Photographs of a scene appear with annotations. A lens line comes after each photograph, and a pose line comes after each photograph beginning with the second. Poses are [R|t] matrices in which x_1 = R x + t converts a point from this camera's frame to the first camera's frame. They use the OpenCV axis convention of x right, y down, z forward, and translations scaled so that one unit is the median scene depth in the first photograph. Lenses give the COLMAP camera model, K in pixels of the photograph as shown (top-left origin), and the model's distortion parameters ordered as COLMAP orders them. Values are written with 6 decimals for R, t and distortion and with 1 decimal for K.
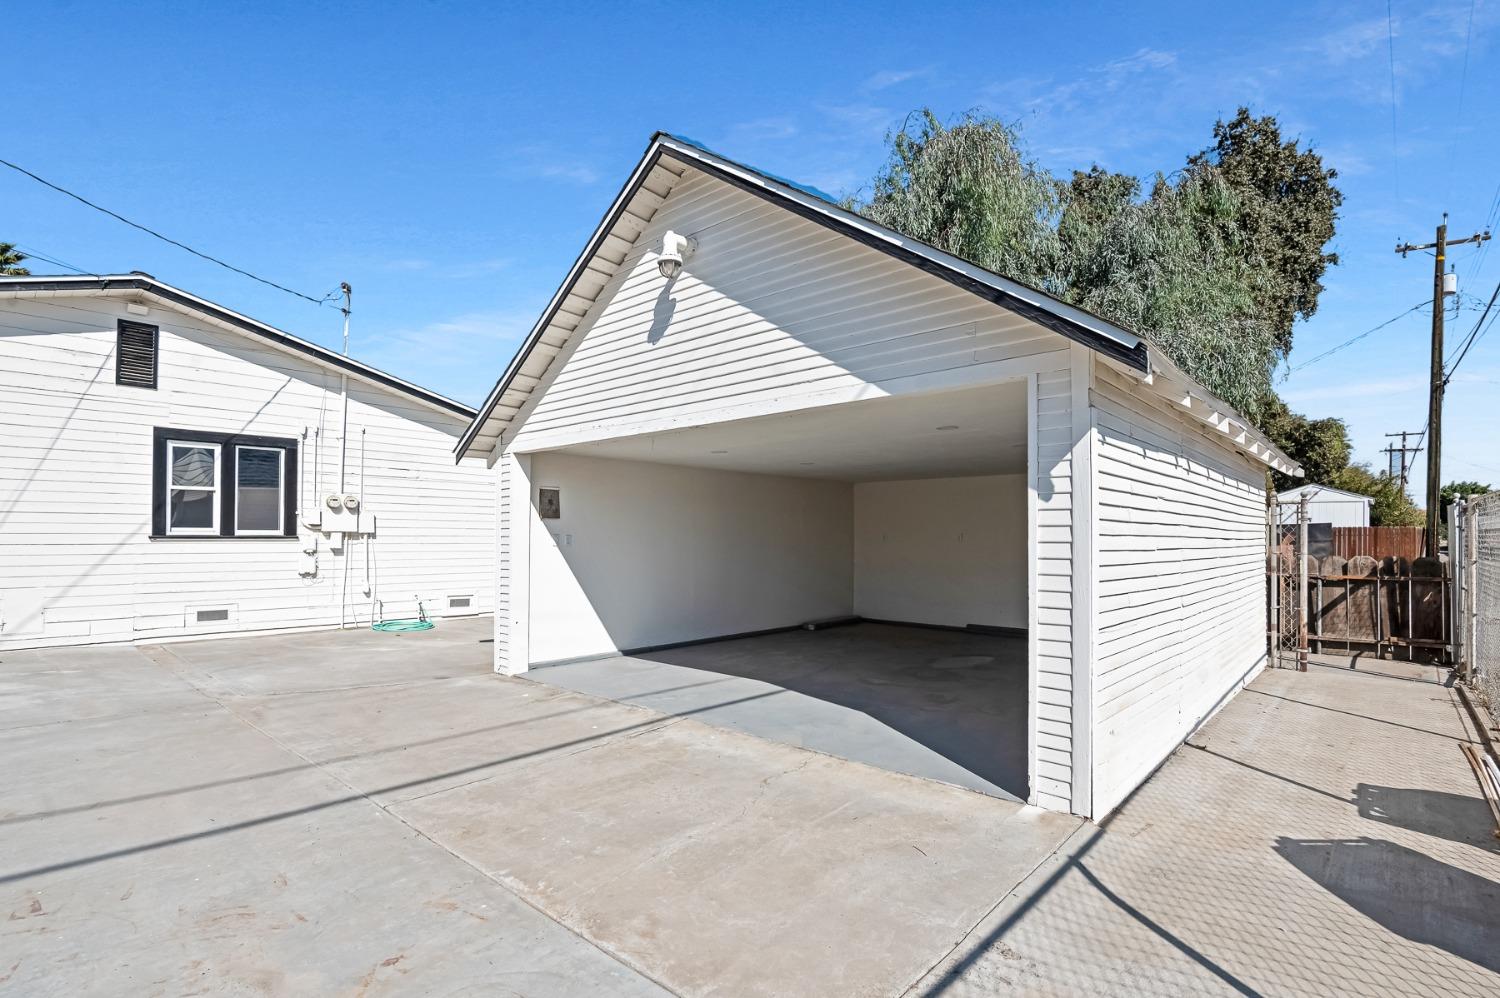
lens RADIAL K [[726.5, 0, 748.5], [0, 726.5, 522.2], [0, 0, 1]] dist [-0.000015, -0.022251]
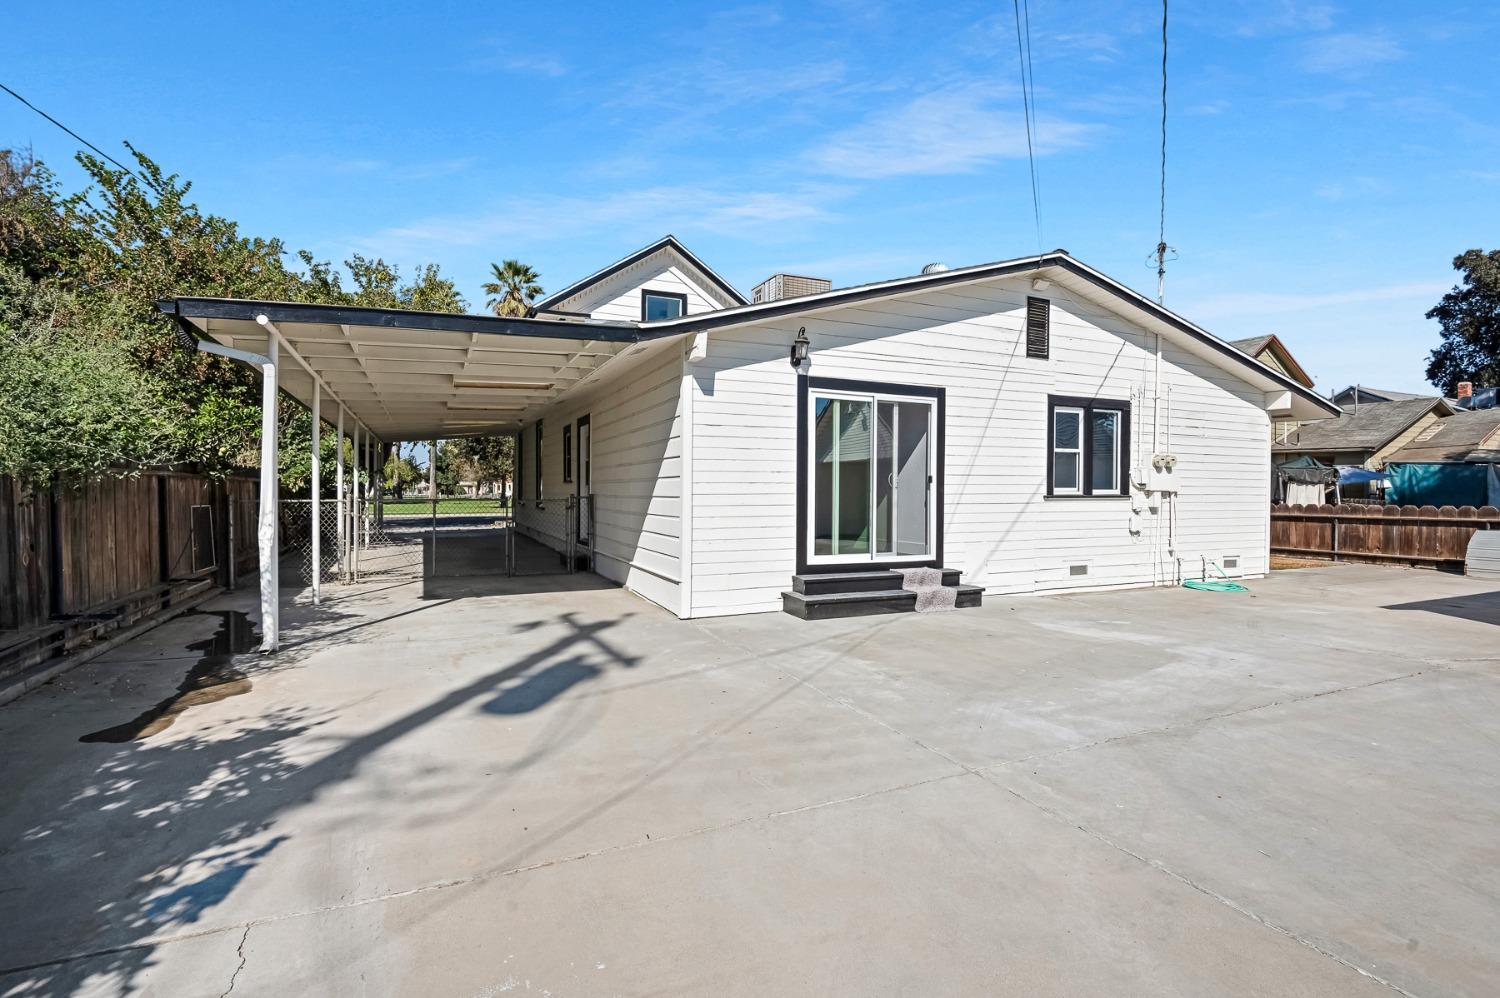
lens RADIAL K [[723.4, 0, 758.1], [0, 723.4, 492.4], [0, 0, 1]] dist [0.000431, -0.015766]
pose [[0.918682, -0.002555, -0.394990, -0.747136], [0.009659, 0.999825, 0.015997, -0.006796], [0.394881, -0.018511, 0.918546, -0.161104]]
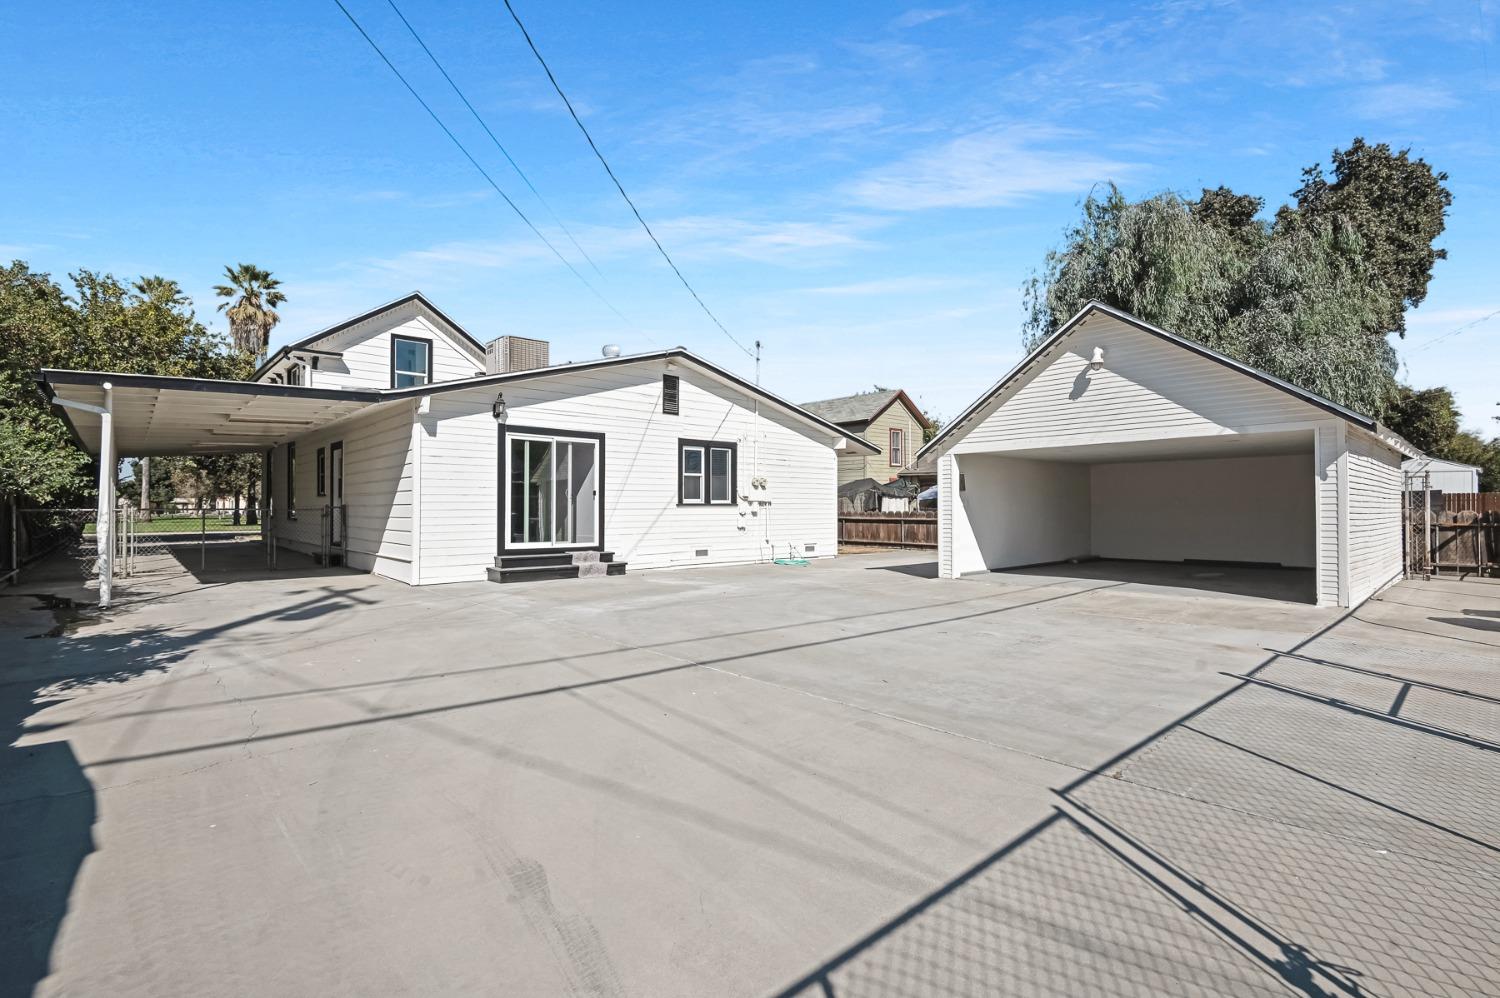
lens RADIAL K [[703.1, 0, 750.0], [0, 703.1, 499.0], [0, 0, 1]] dist [-0.011126, -0.007116]
pose [[0.994676, -0.008440, -0.102703, -0.465397], [0.008978, 0.999948, 0.004781, 0.001410], [0.102657, -0.005678, 0.994701, -0.557613]]
